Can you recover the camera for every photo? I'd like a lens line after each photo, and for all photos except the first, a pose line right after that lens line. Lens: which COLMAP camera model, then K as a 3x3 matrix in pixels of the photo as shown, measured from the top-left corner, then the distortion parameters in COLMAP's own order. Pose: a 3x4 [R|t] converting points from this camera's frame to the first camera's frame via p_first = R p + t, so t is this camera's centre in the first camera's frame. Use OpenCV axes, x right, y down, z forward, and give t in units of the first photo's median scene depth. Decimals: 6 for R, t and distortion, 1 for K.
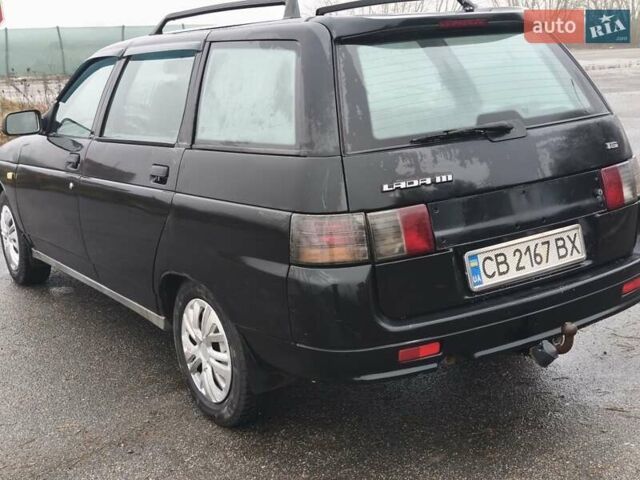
lens RADIAL K [[868.5, 0, 320.0], [0, 868.5, 240.0], [0, 0, 1]] dist [0.190533, -0.601809]
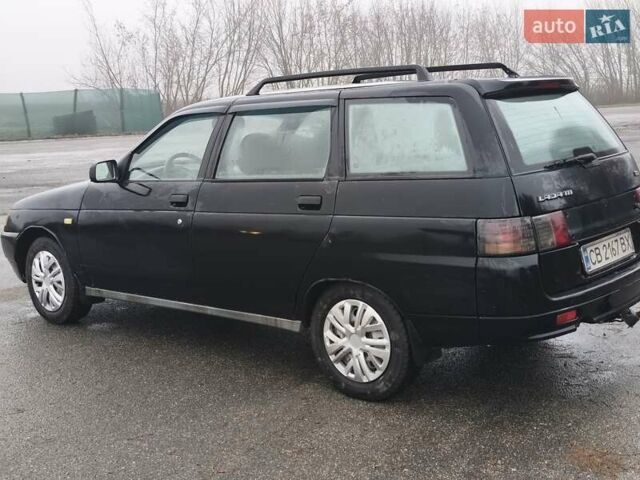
lens RADIAL K [[868.5, 0, 320.0], [0, 868.5, 240.0], [0, 0, 1]] dist [0.190533, -0.601809]
pose [[0.965738, -0.033584, 0.257336, -0.559865], [0.053615, 0.996019, -0.071221, 0.077059], [-0.253919, 0.082577, 0.963694, -0.229874]]
